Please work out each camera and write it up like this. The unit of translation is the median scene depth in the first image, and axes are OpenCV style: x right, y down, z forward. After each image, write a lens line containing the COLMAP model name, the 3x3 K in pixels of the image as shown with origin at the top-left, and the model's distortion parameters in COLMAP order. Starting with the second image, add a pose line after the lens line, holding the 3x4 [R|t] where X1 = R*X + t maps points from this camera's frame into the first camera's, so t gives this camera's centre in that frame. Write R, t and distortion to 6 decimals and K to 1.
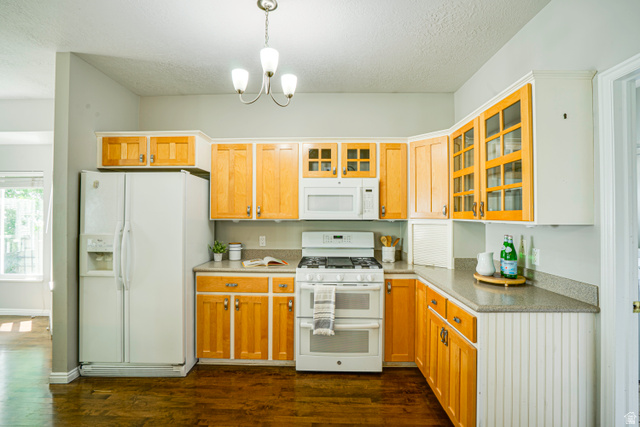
lens RADIAL K [[294.3, 0, 317.1], [0, 294.3, 213.1], [0, 0, 1]] dist [-0.033703, 0.000822]
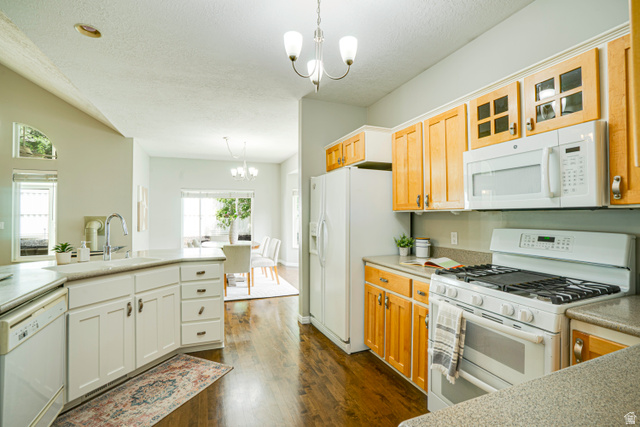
lens RADIAL K [[294.3, 0, 316.6], [0, 294.3, 210.6], [0, 0, 1]] dist [-0.033703, 0.000822]
pose [[0.399143, -0.015893, -0.916751, 0.454638], [0.009780, 0.999867, -0.013076, 0.030663], [0.916837, -0.003747, 0.399245, 0.398126]]
